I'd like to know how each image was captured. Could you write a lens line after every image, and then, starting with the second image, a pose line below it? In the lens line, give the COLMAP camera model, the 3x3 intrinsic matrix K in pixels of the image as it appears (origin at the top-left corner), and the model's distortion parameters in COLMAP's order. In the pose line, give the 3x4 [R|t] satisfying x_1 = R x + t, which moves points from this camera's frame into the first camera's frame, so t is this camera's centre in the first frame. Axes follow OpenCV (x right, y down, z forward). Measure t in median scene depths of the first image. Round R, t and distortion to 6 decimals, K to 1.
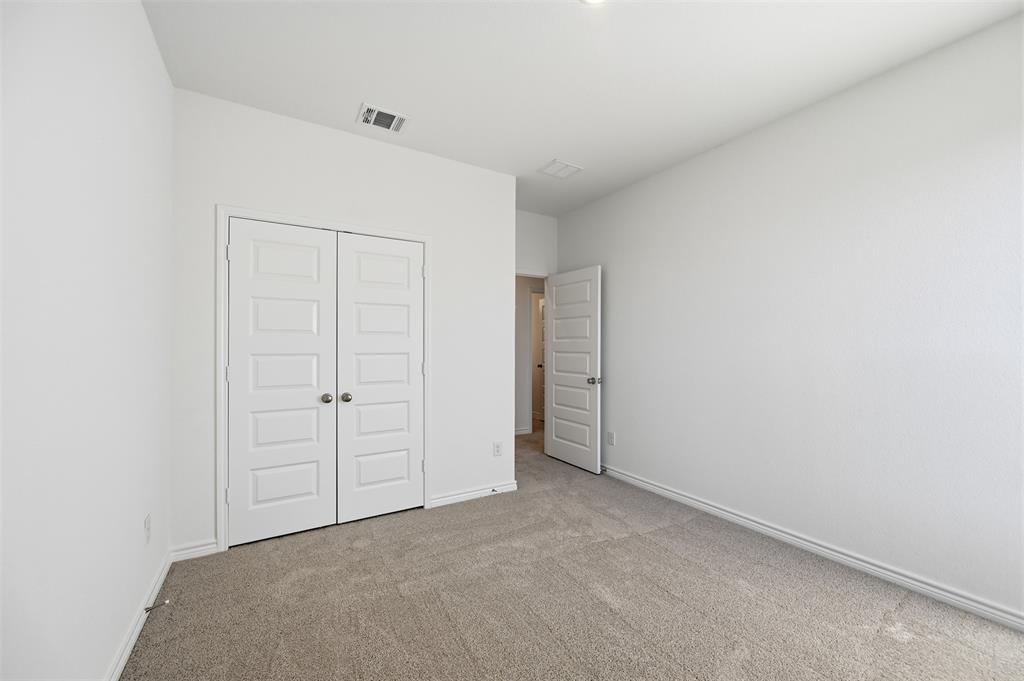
lens RADIAL K [[406.7, 0, 510.2], [0, 406.7, 345.8], [0, 0, 1]] dist [-0.001831, -0.000077]
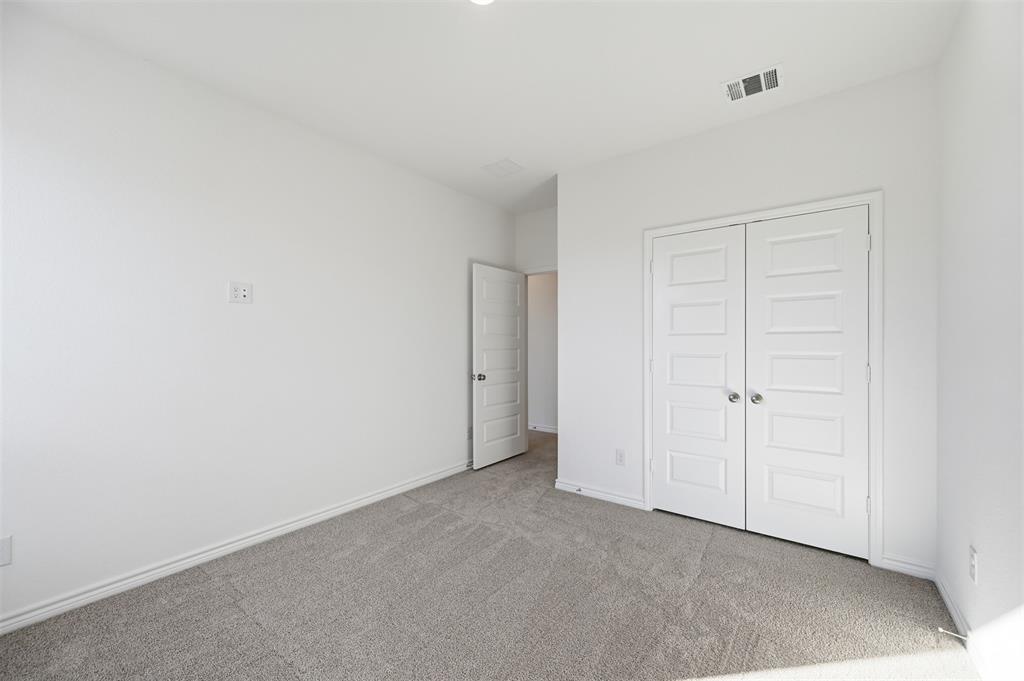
lens RADIAL K [[406.7, 0, 510.5], [0, 406.7, 339.0], [0, 0, 1]] dist [-0.001831, -0.000077]
pose [[0.384893, -0.003803, -0.922953, 0.235550], [0.001724, 0.999993, -0.003401, -0.003081], [0.922960, -0.000282, 0.384897, 0.140058]]
